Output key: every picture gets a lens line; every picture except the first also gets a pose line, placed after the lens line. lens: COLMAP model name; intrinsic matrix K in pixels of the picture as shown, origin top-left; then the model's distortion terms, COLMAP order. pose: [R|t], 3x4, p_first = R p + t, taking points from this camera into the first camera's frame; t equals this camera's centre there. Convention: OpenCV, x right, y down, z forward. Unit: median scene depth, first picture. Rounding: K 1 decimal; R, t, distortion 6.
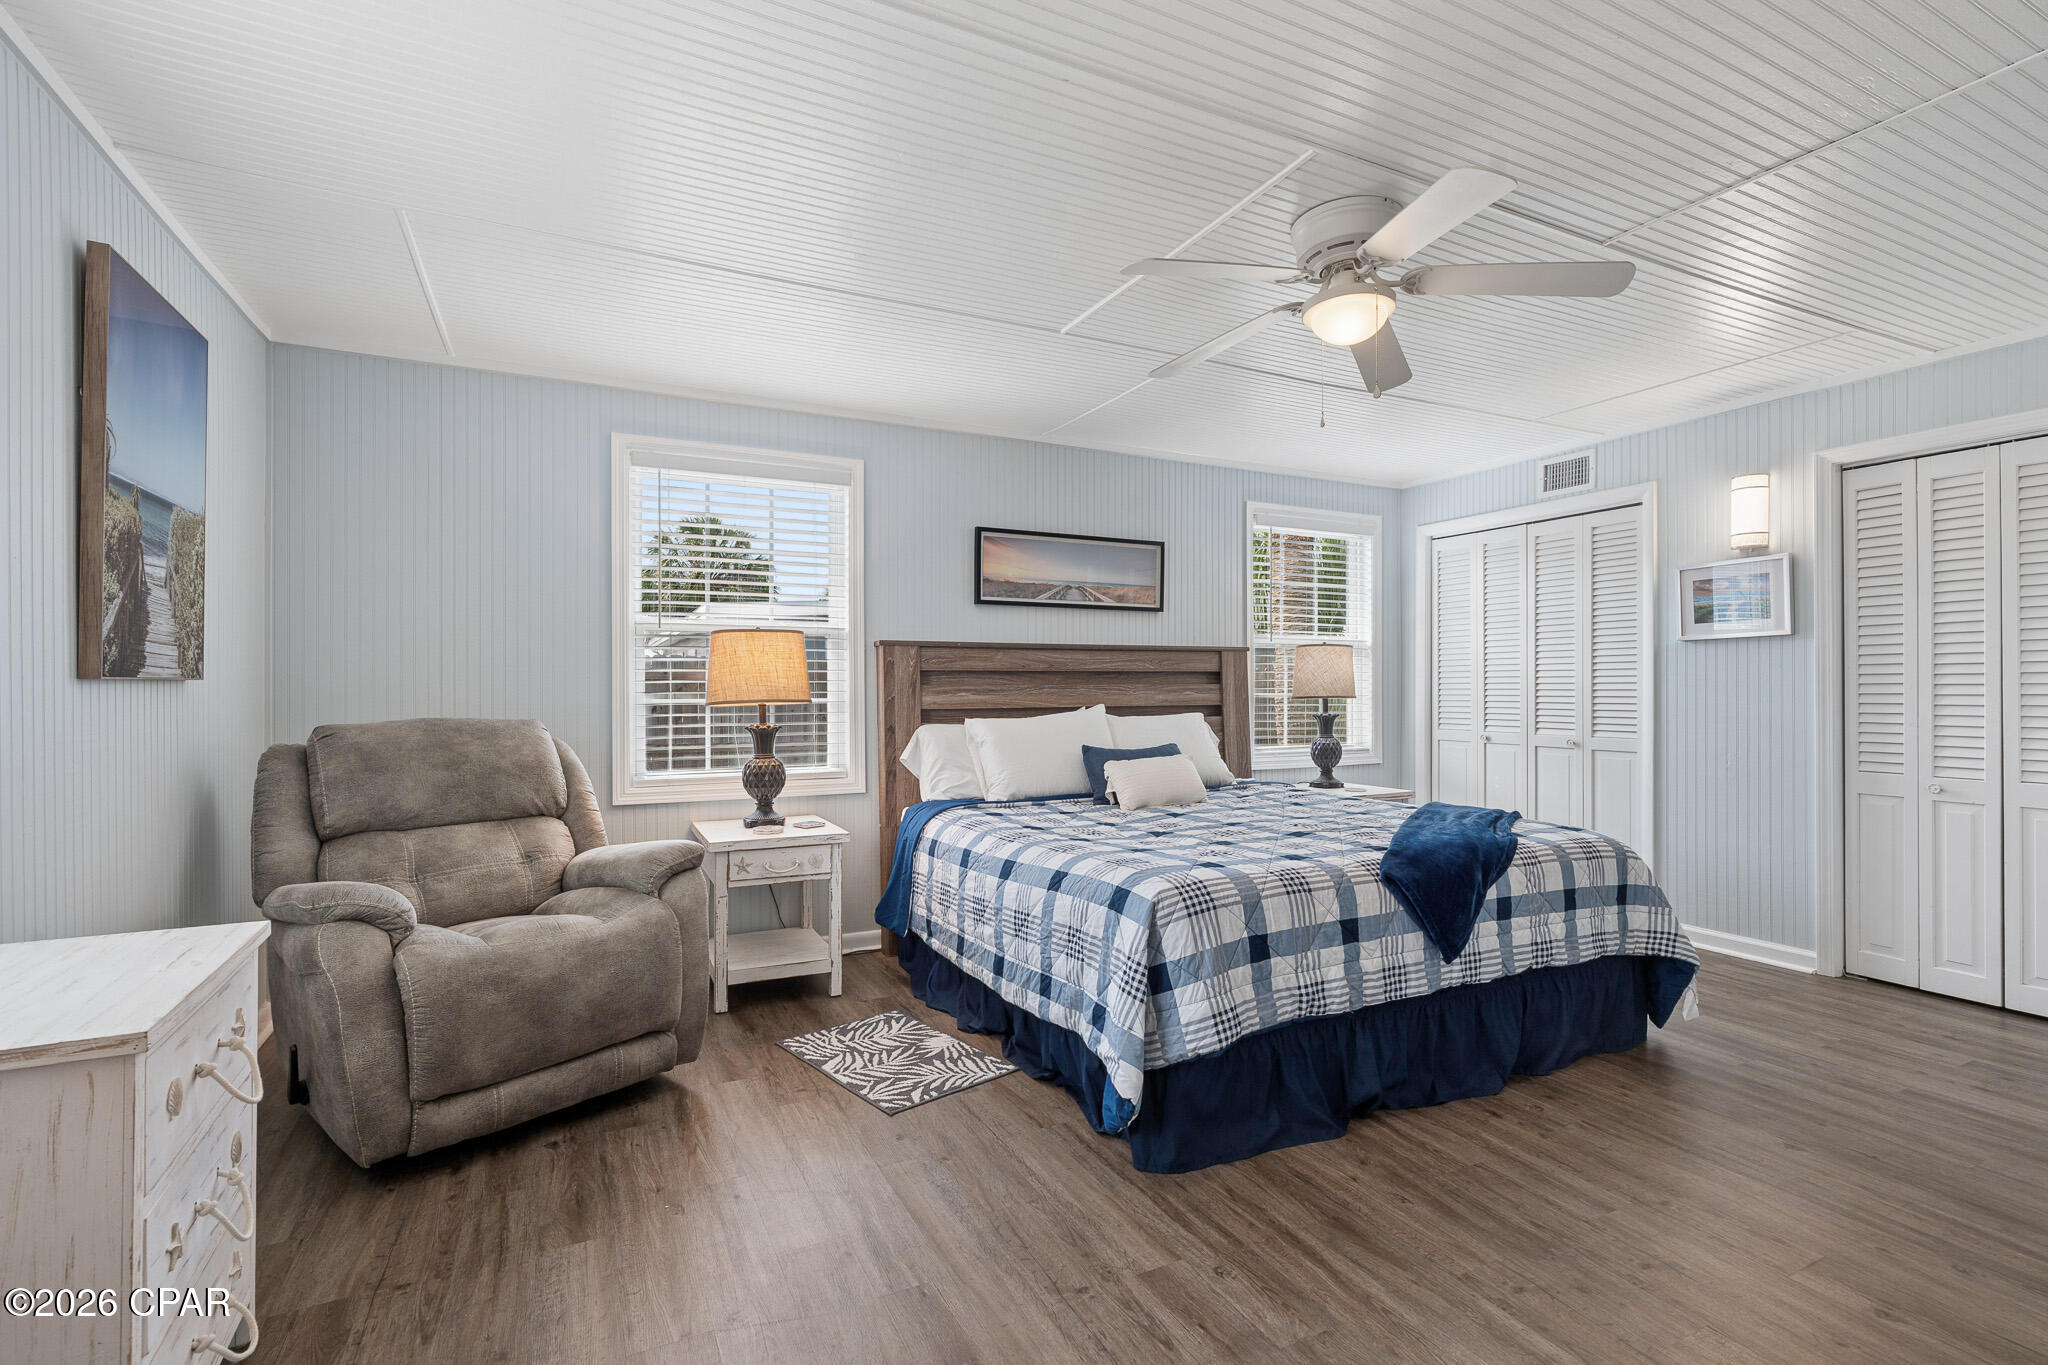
lens RADIAL K [[928.6, 0, 1023.1], [0, 928.6, 688.5], [0, 0, 1]] dist [-0.002144, 0.000970]
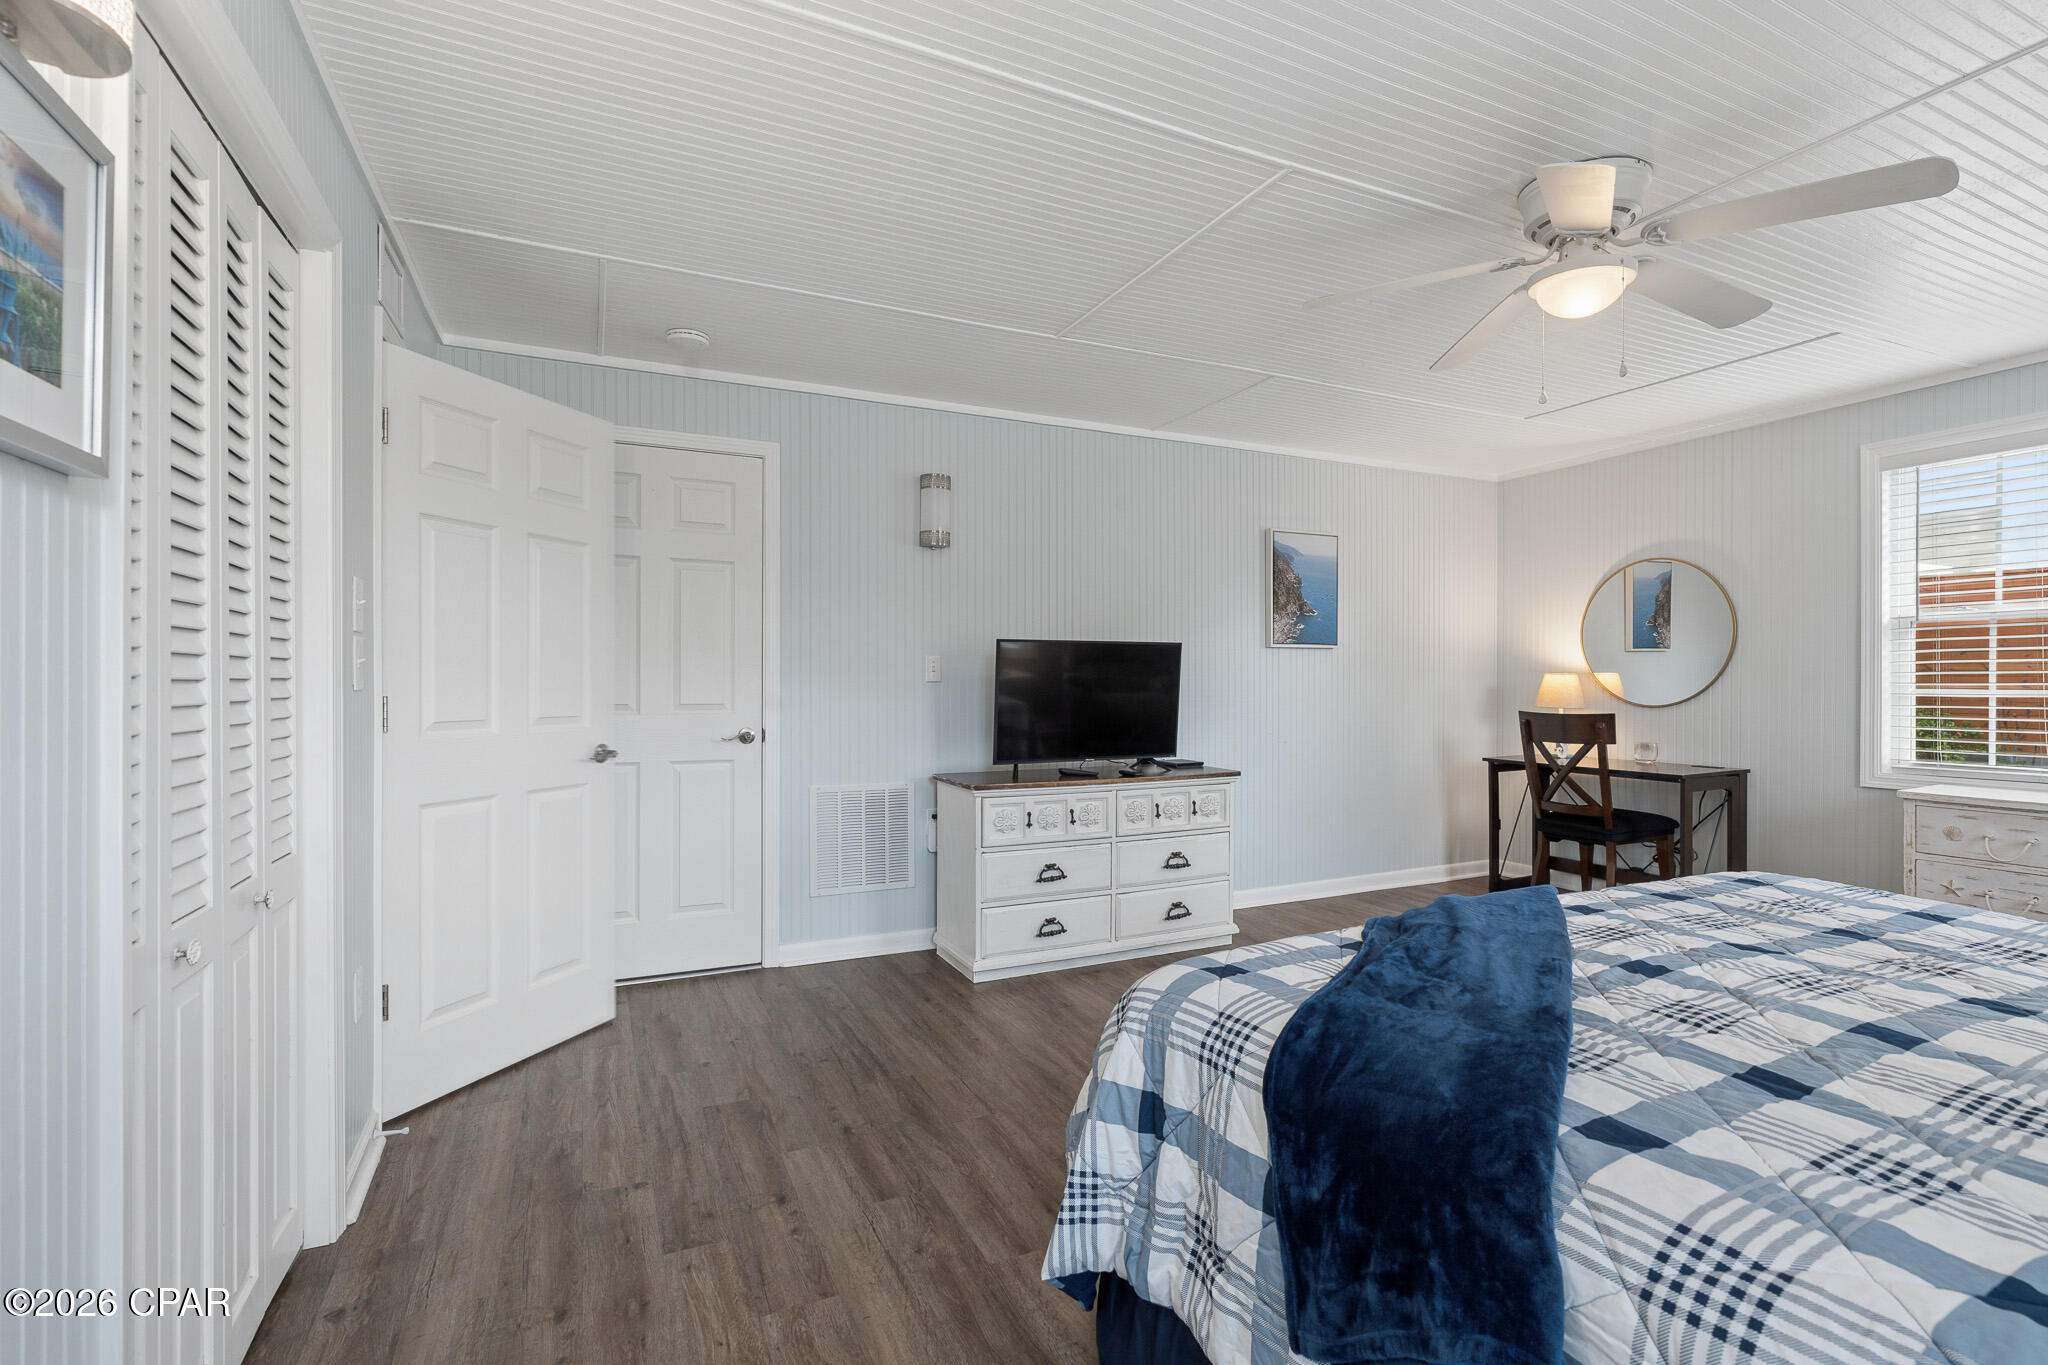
lens RADIAL K [[930.1, 0, 1024.0], [0, 930.1, 682.5], [0, 0, 1]] dist [-0.011950, 0.000343]
pose [[-0.999828, 0.002783, 0.018331, 0.528117], [0.002835, 0.999992, 0.002813, -0.002375], [-0.018323, 0.002864, -0.999828, 1.147930]]
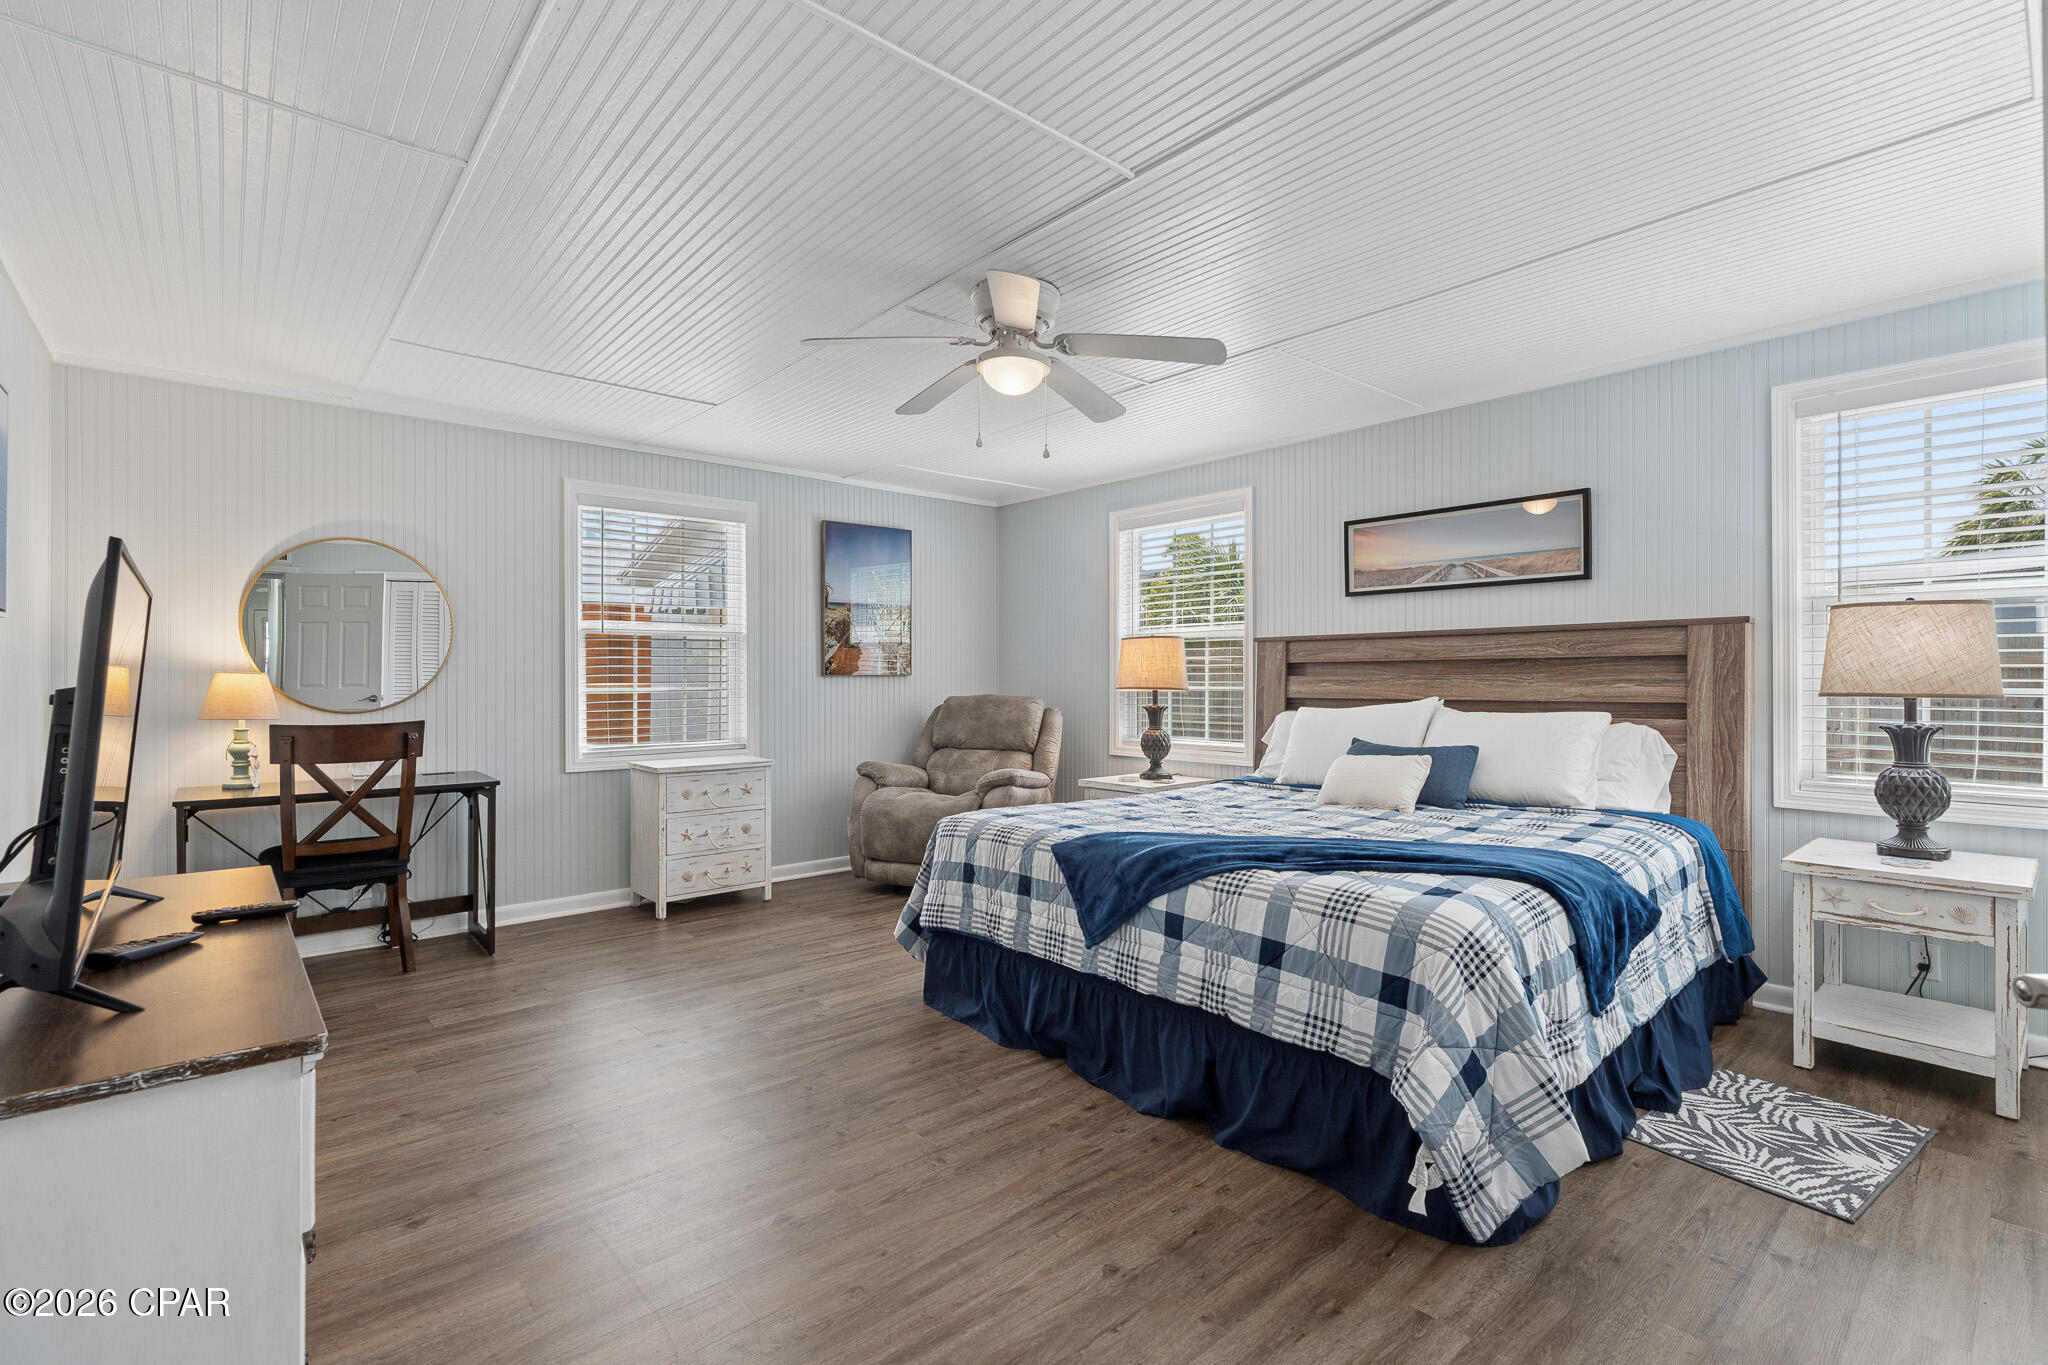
lens RADIAL K [[905.9, 0, 1024.0], [0, 905.9, 682.5], [0, 0, 1]] dist [-0.024799, 0.000115]
pose [[0.263147, 0.005301, -0.964741, 0.869060], [0.002132, 0.999979, 0.006076, -0.002877], [0.964753, -0.003655, 0.263130, 0.414321]]
